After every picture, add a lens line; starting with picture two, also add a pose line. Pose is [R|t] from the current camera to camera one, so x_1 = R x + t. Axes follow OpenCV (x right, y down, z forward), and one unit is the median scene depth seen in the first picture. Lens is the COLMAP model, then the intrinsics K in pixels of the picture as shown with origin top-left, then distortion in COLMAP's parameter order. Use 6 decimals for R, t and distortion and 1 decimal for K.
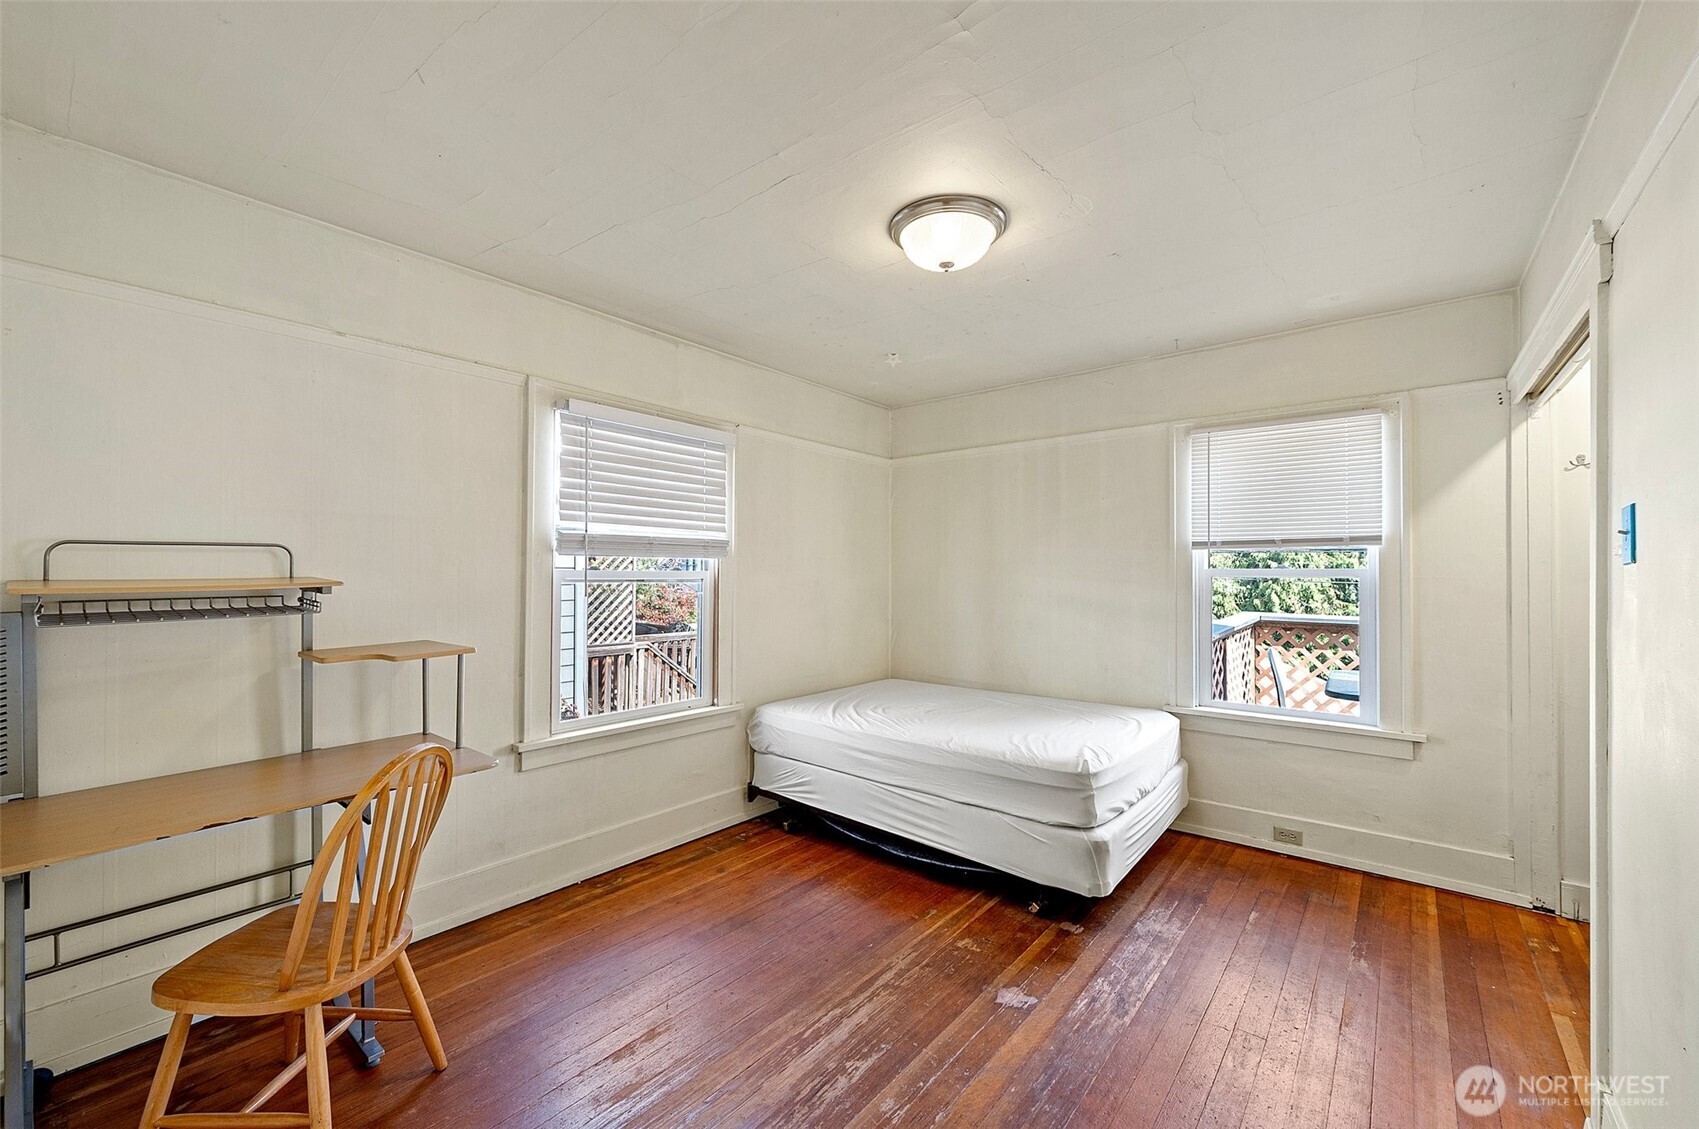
lens RADIAL K [[681.0, 0, 847.6], [0, 681.0, 570.8], [0, 0, 1]] dist [0.003902, 0.000682]
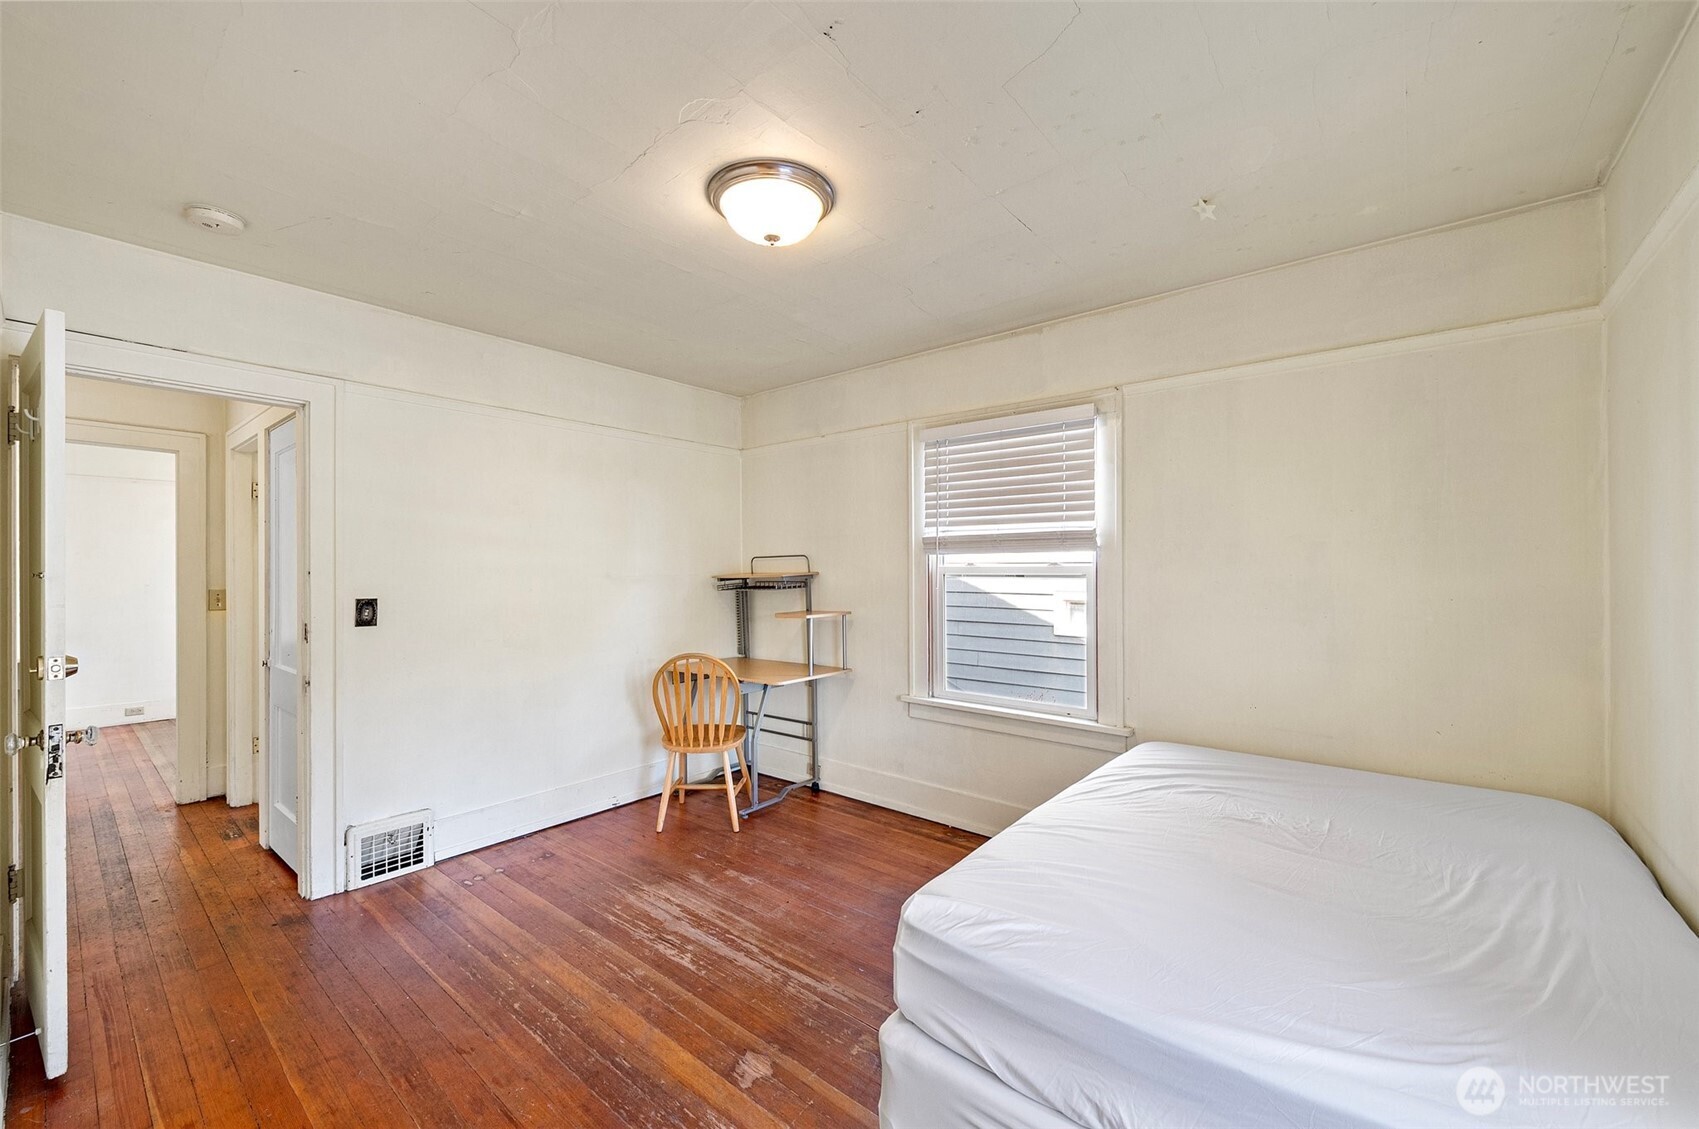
lens RADIAL K [[681.0, 0, 849.4], [0, 681.0, 566.4], [0, 0, 1]] dist [0.003902, 0.000682]
pose [[-0.007762, -0.005131, -0.999957, 0.988410], [0.006406, 0.999966, -0.005181, 0.005293], [0.999949, -0.006446, -0.007728, 1.018820]]
